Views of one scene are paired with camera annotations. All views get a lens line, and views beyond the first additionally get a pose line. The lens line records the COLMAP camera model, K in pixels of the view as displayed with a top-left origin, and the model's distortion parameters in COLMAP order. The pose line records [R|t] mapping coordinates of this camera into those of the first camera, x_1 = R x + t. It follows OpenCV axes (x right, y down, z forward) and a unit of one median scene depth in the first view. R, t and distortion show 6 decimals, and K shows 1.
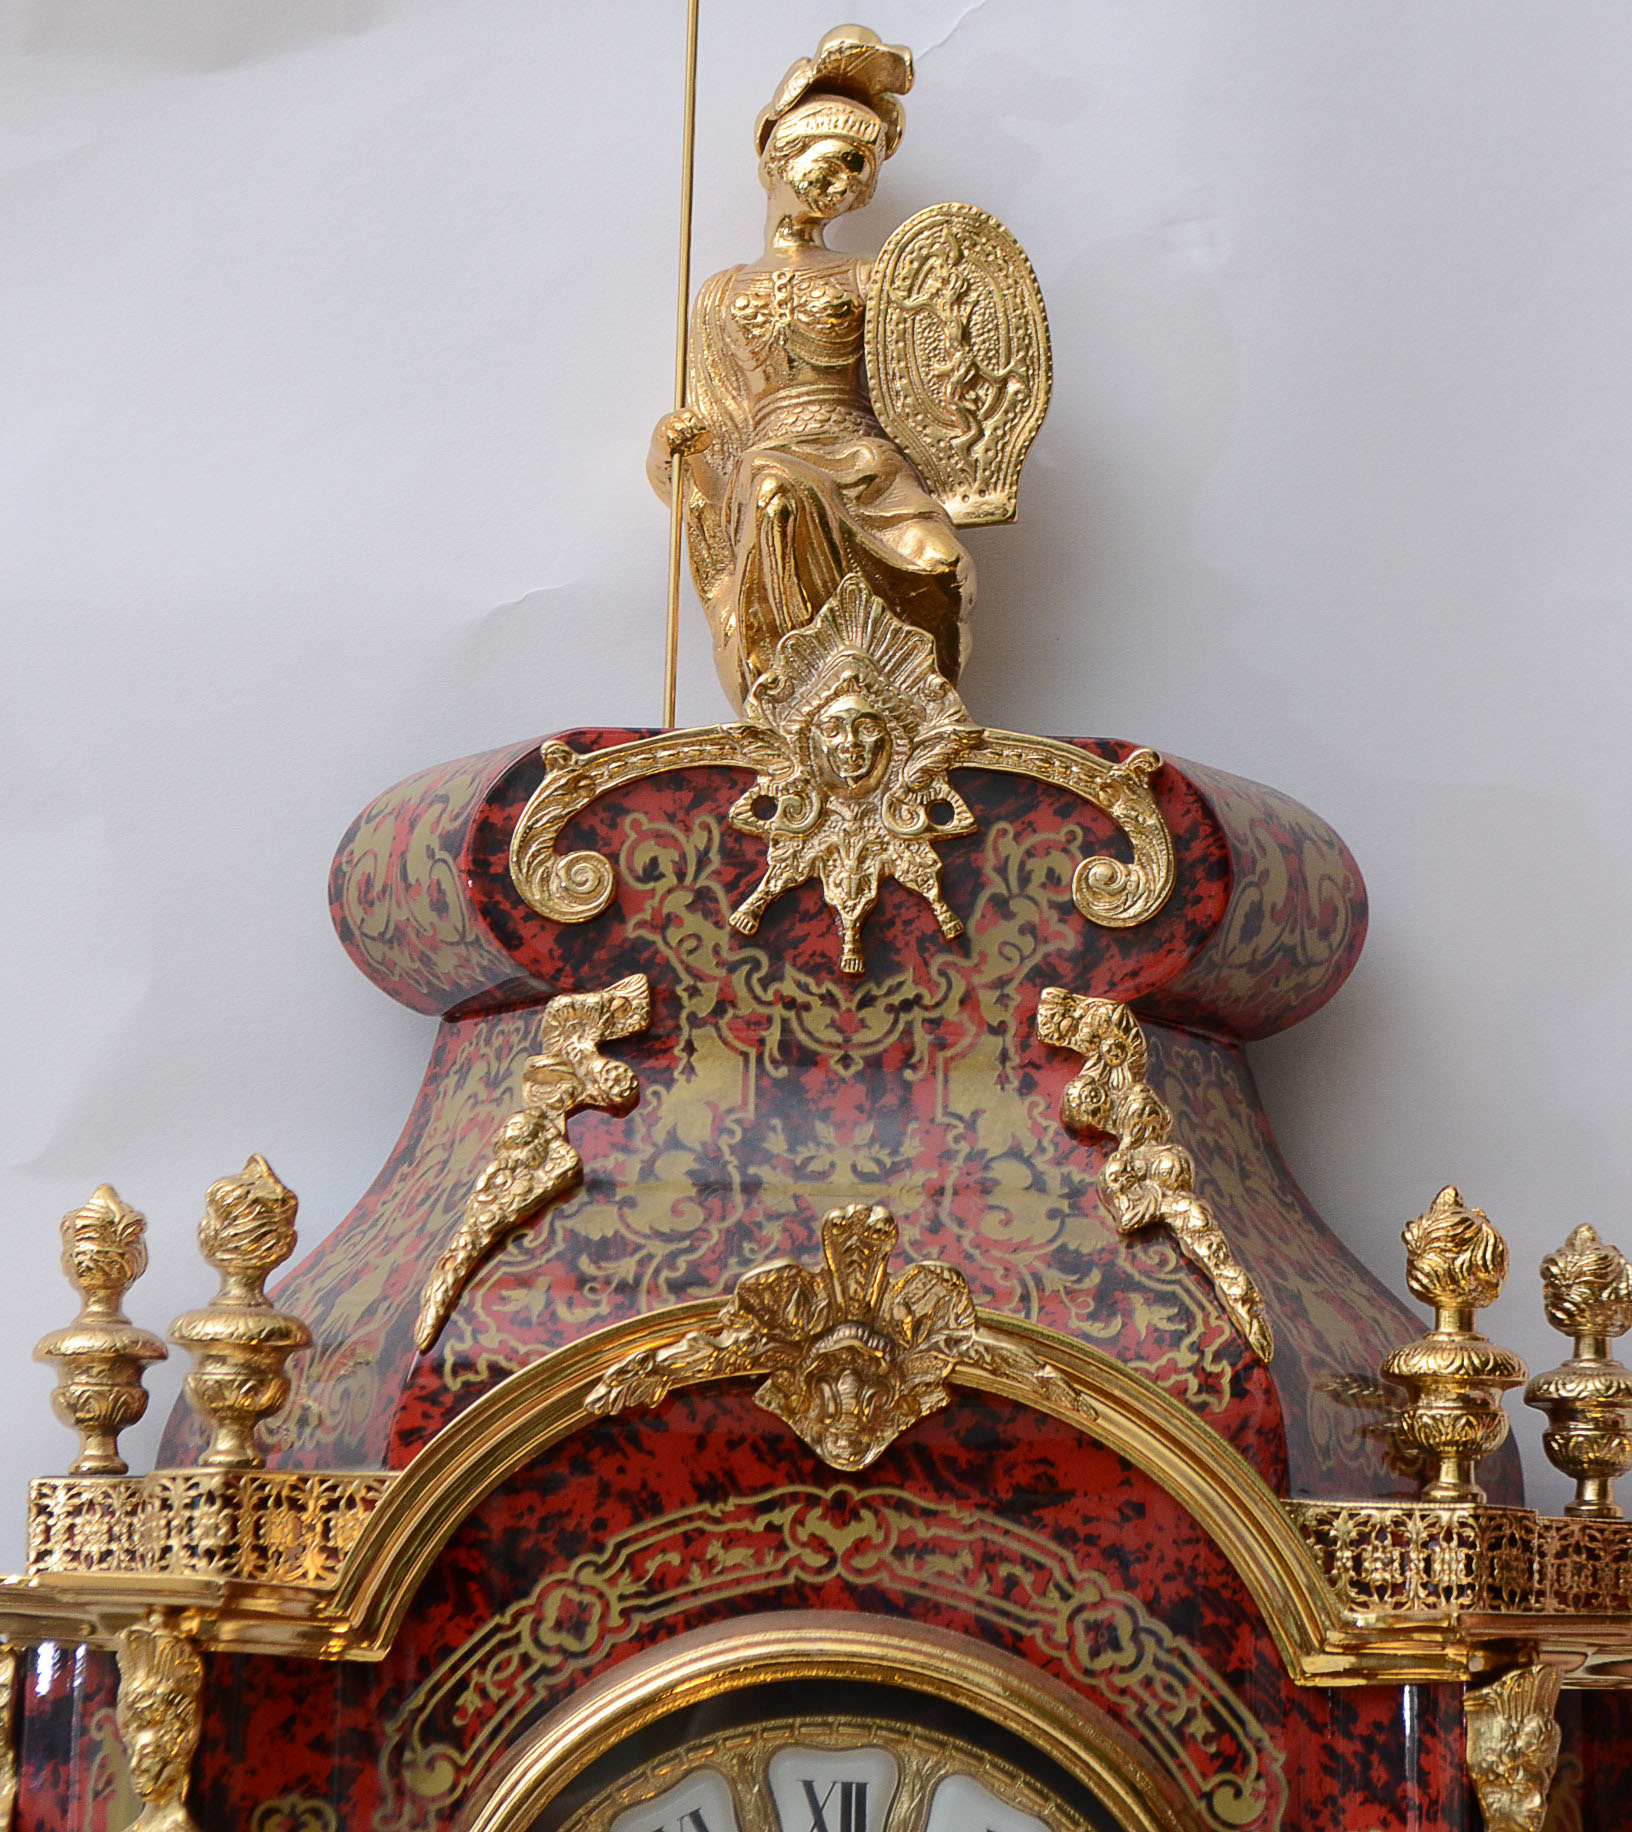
lens RADIAL K [[5525.3, 0, 760.1], [0, 5525.3, 633.3], [0, 0, 1]] dist [0.044760, 0.000000]
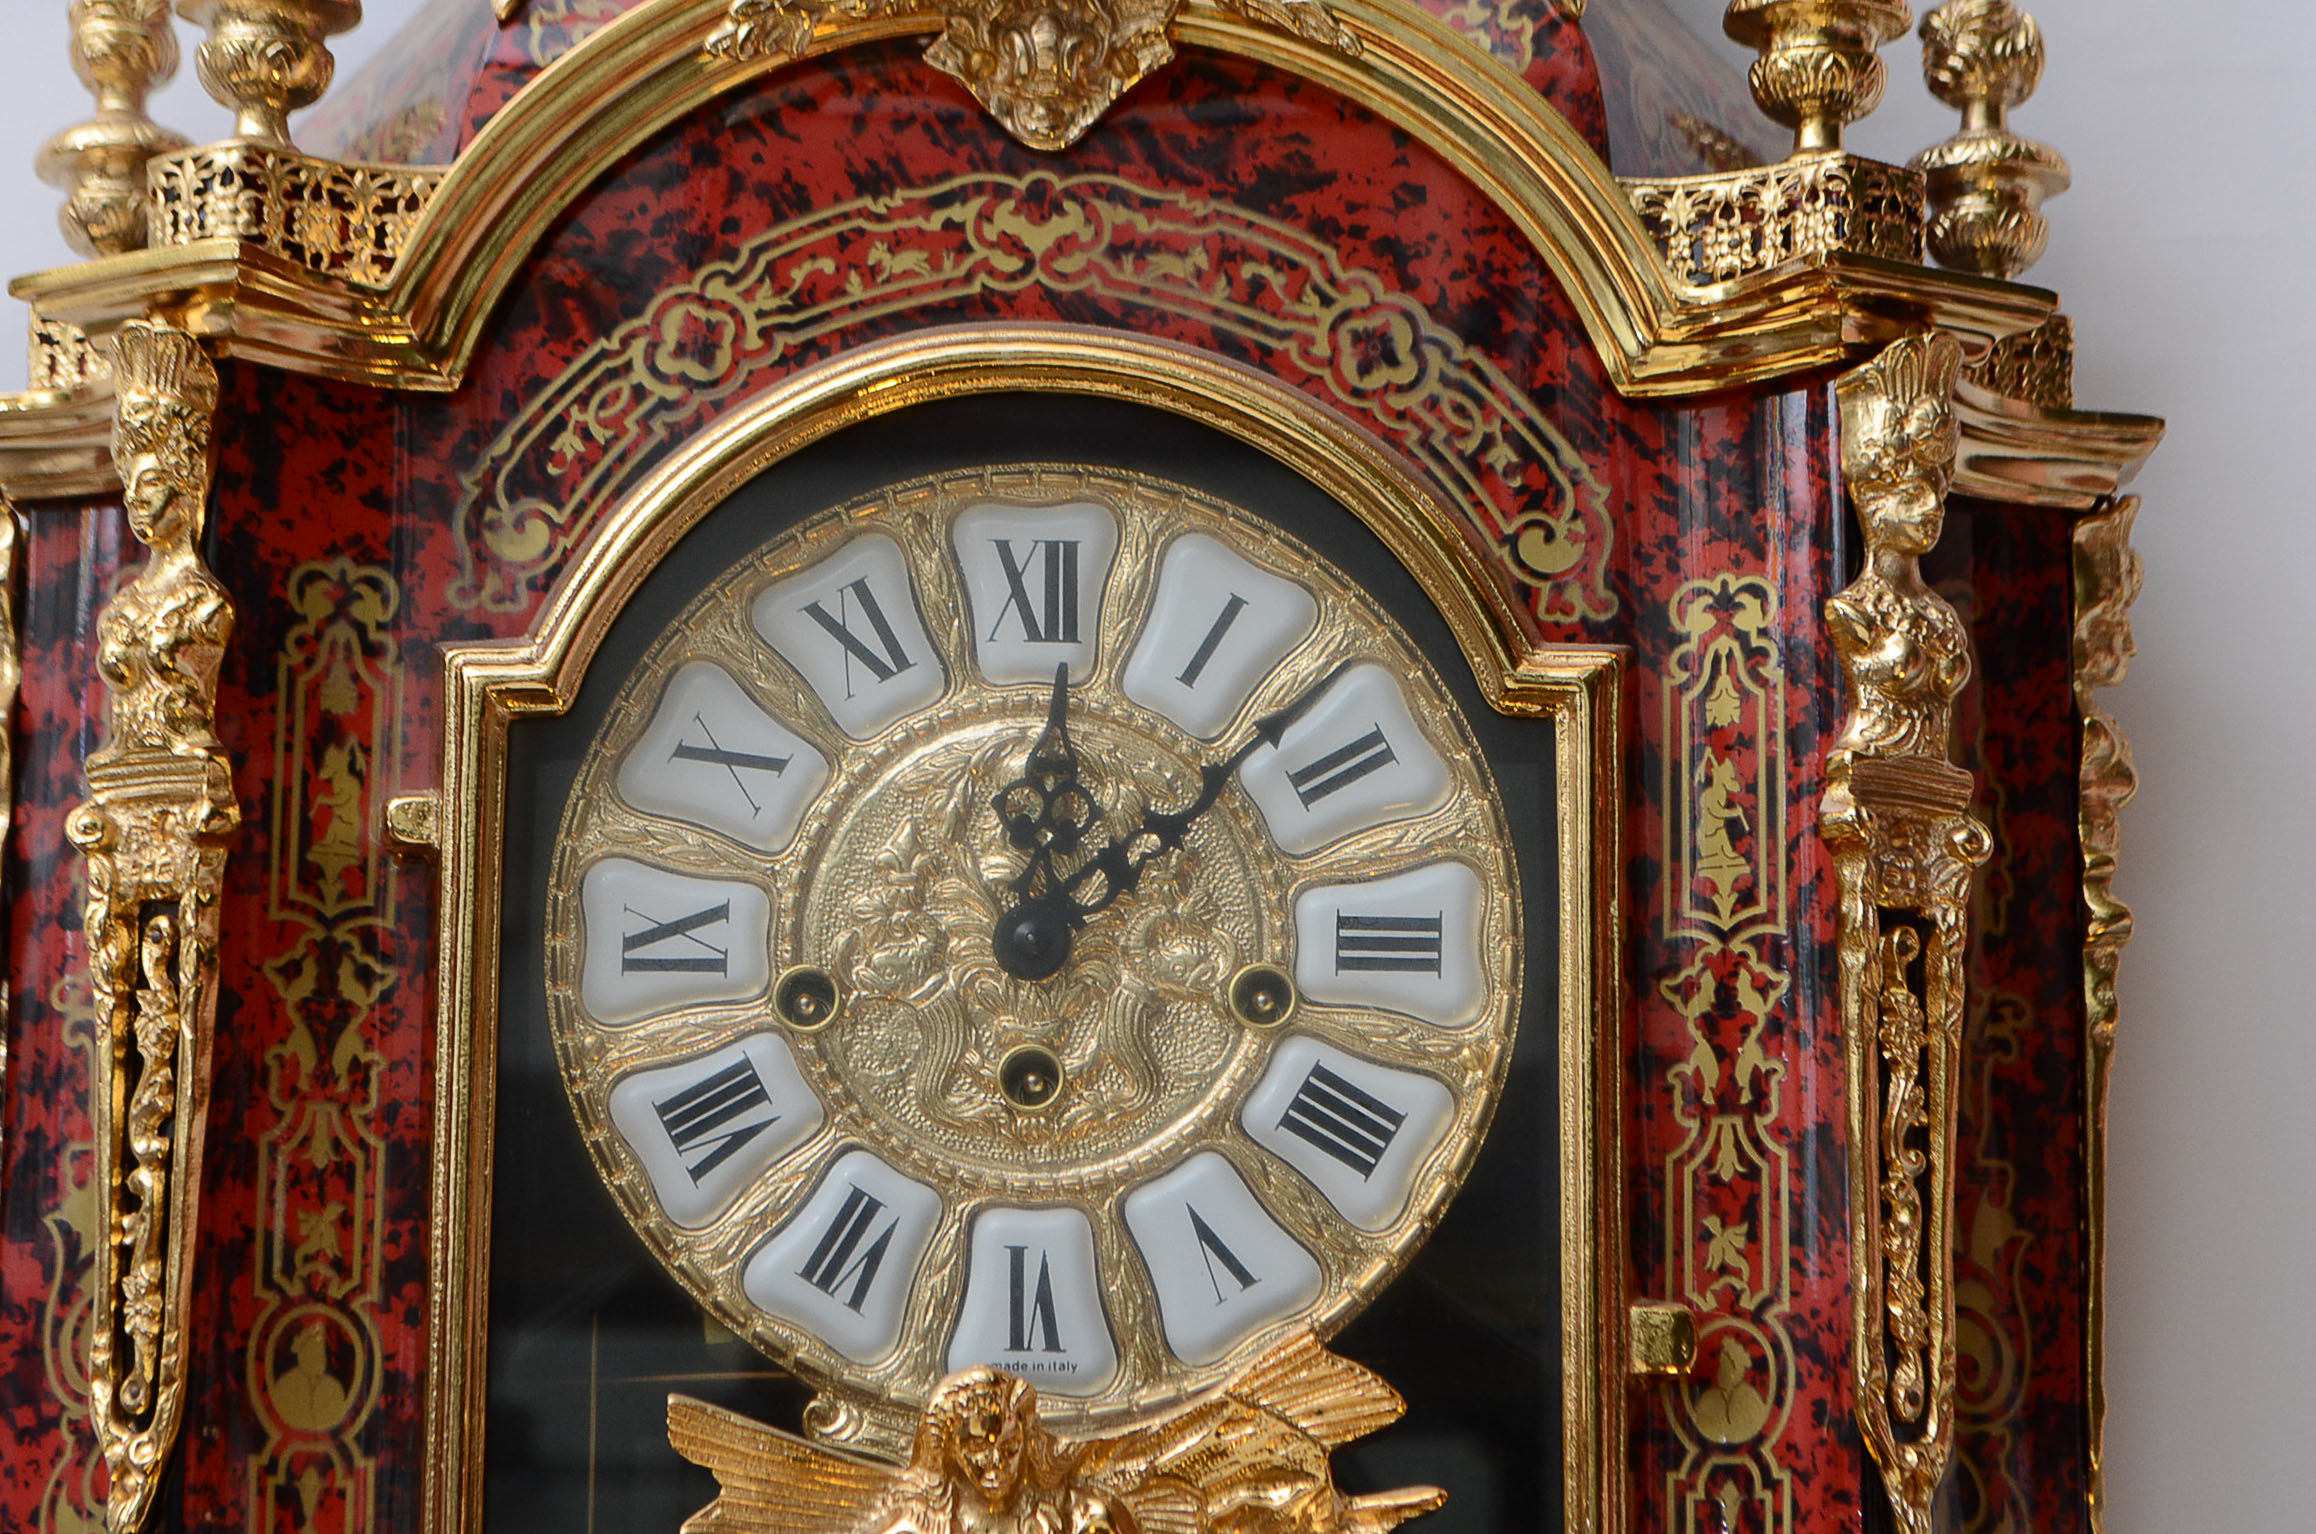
lens RADIAL K [[5542.5, 0, 1172.9], [0, 5542.5, 821.7], [0, 0, 1]] dist [0.030016, 0.000000]
pose [[0.999675, -0.018538, 0.017494, 0.018147], [0.018372, 0.999785, 0.009600, 0.238063], [-0.017668, -0.009276, 0.999801, 0.212060]]
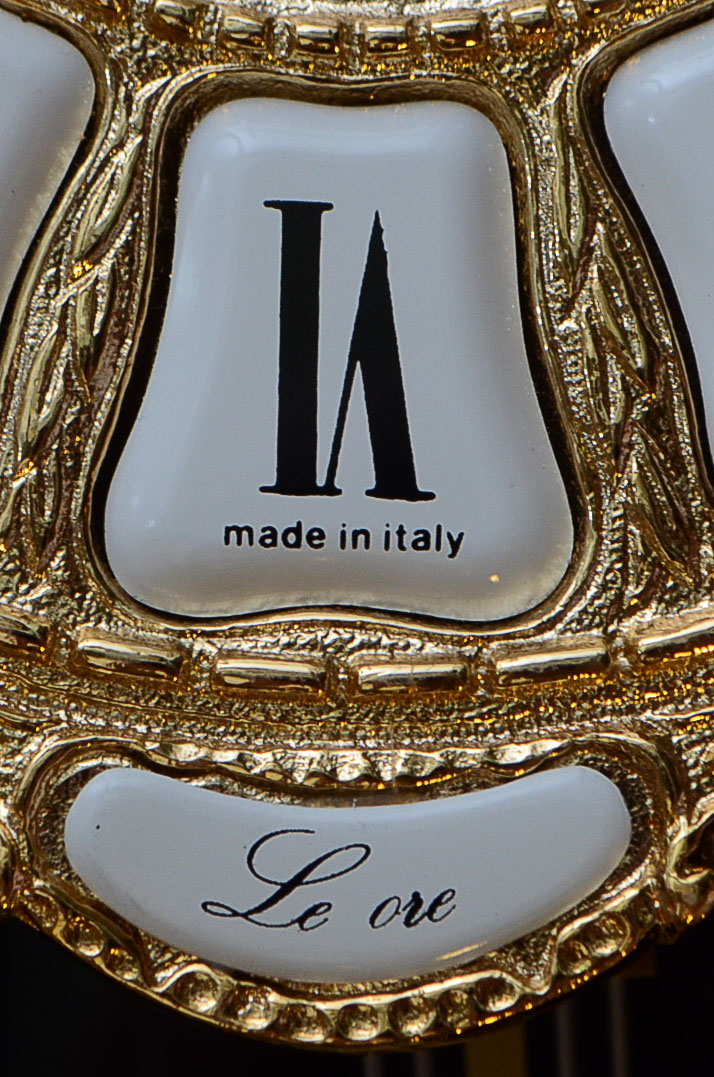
lens RADIAL K [[2429.6, 0, 359.0], [0, 2429.6, 542.2], [0, 0, 1]] dist [0.027231, 0.000000]
pose [[0.999553, -0.000457, 0.029876, 0.008215], [-0.004761, 0.984674, 0.174341, 0.298954], [-0.029498, -0.174405, 0.984232, 0.853280]]
